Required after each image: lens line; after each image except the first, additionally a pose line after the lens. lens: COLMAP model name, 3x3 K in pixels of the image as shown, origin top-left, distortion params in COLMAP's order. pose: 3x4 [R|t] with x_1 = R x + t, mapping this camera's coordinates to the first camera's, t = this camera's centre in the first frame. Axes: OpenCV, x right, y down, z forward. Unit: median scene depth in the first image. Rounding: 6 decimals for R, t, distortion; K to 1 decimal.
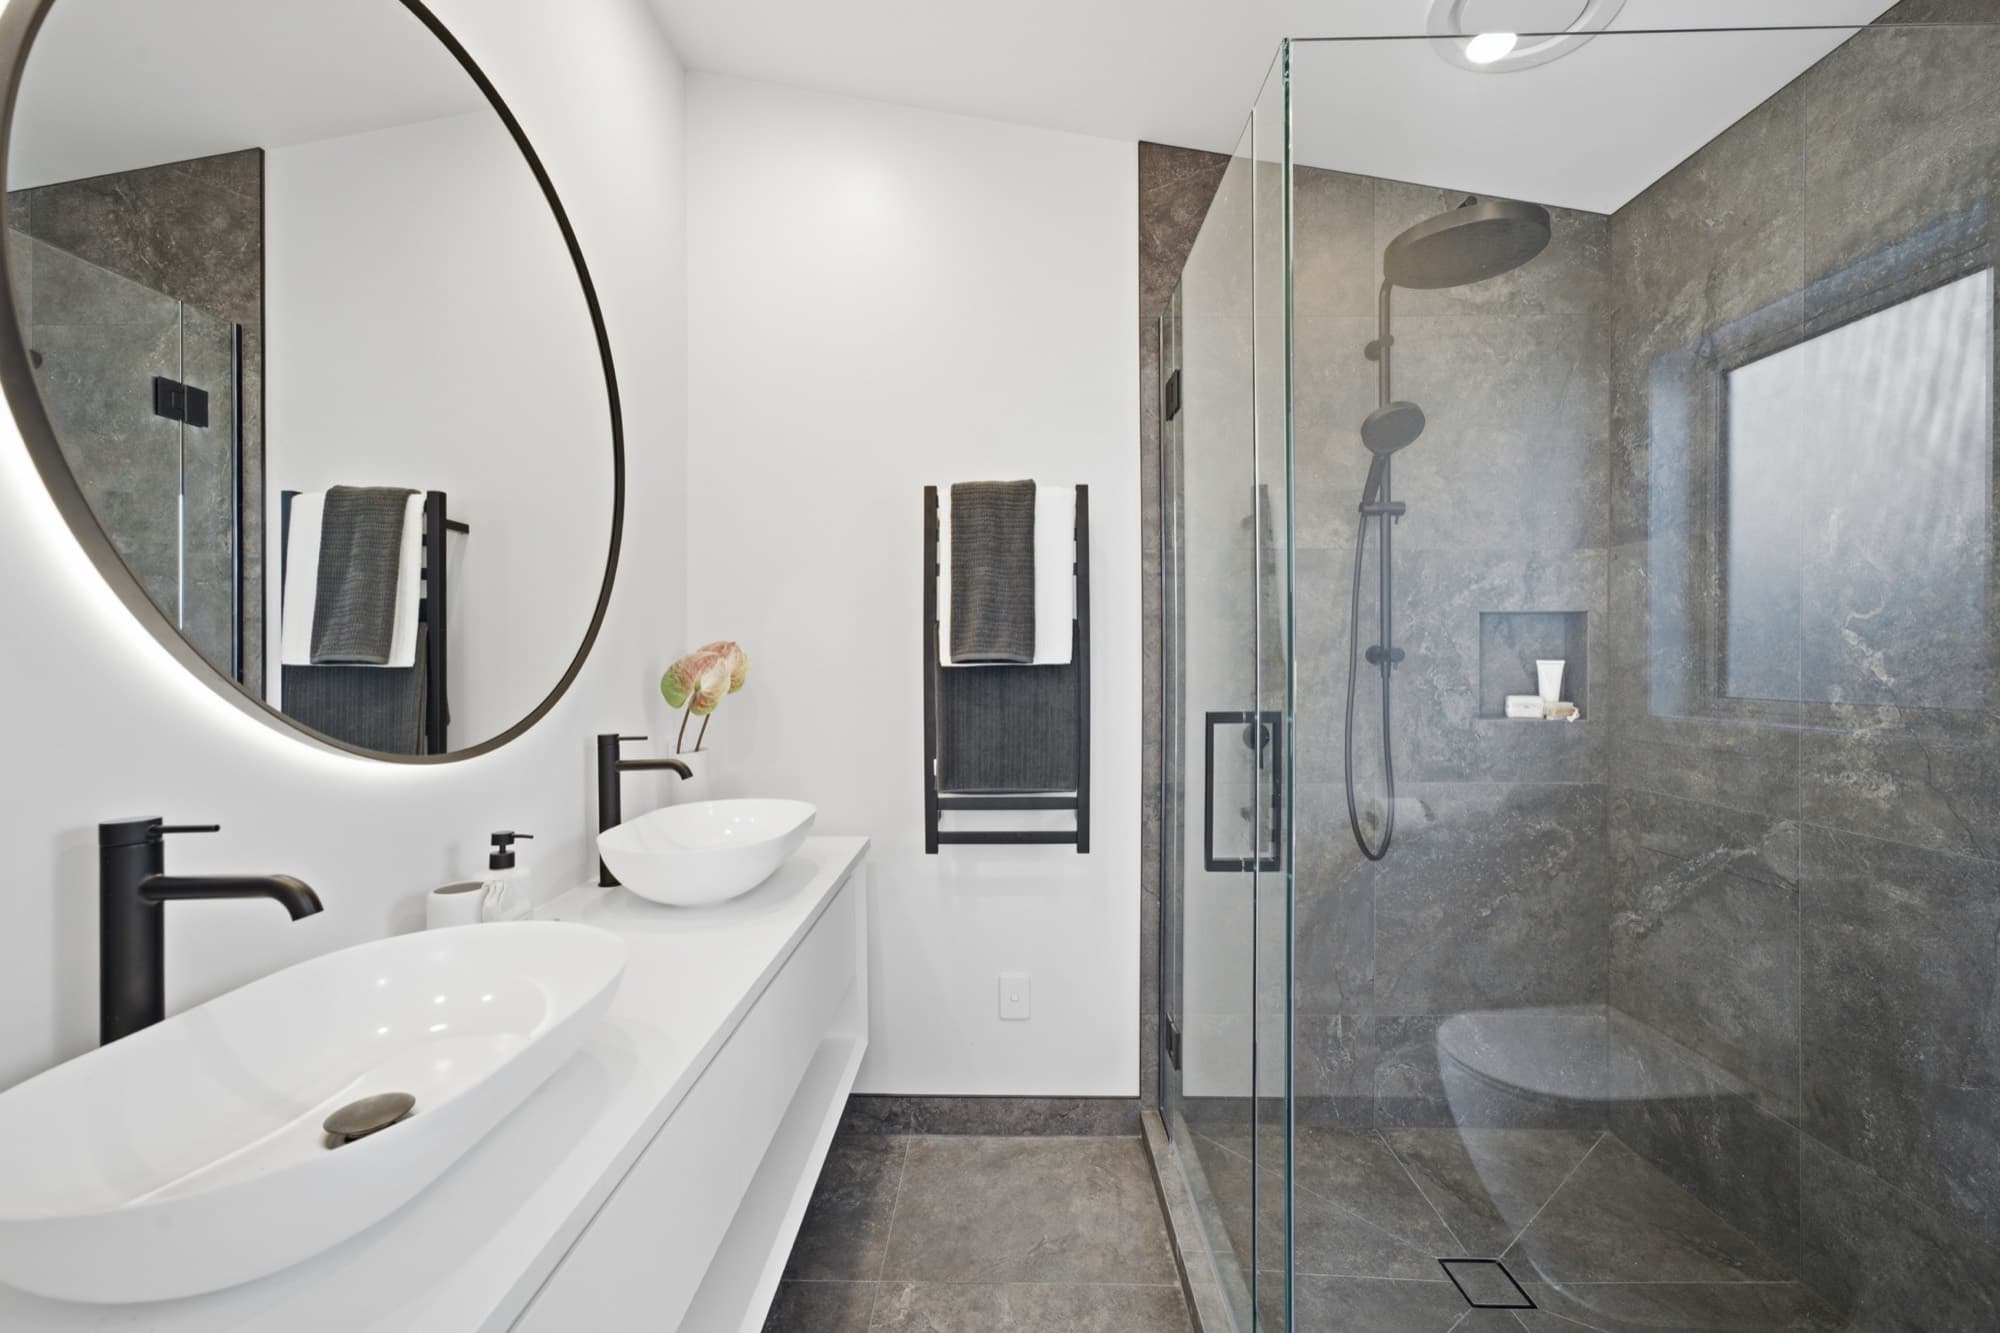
lens RADIAL K [[707.6, 0, 997.5], [0, 707.6, 661.2], [0, 0, 1]] dist [0.000821, 0.000017]
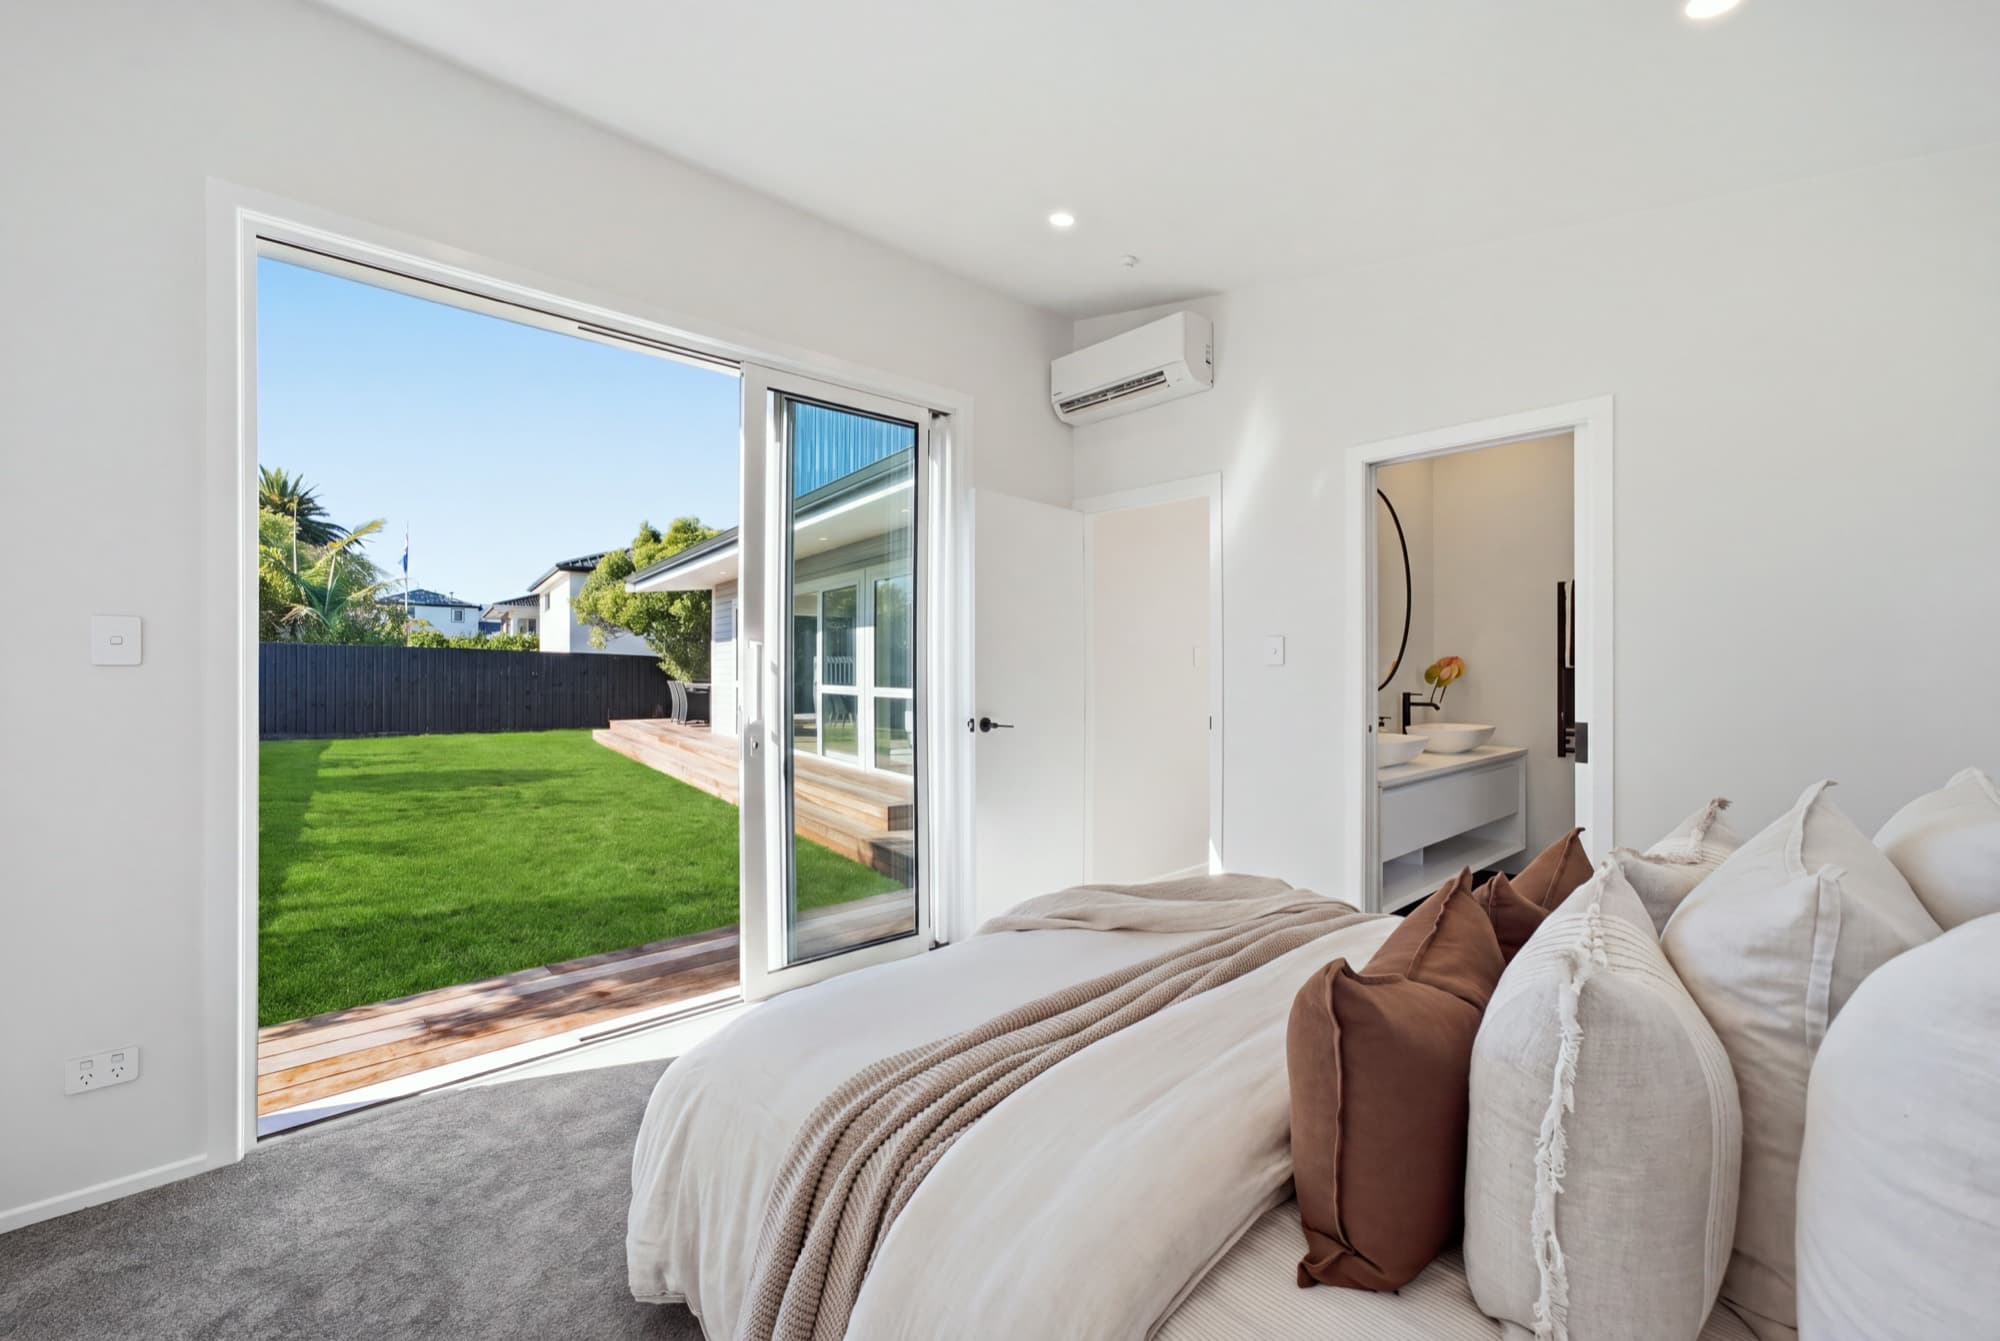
lens RADIAL K [[707.6, 0, 998.4], [0, 707.6, 675.9], [0, 0, 1]] dist [0.000821, 0.000017]
pose [[0.635035, 0.001892, -0.772481, 0.549688], [-0.005010, 0.999986, -0.001670, 0.049990], [0.772467, 0.004931, 0.635036, -1.904856]]
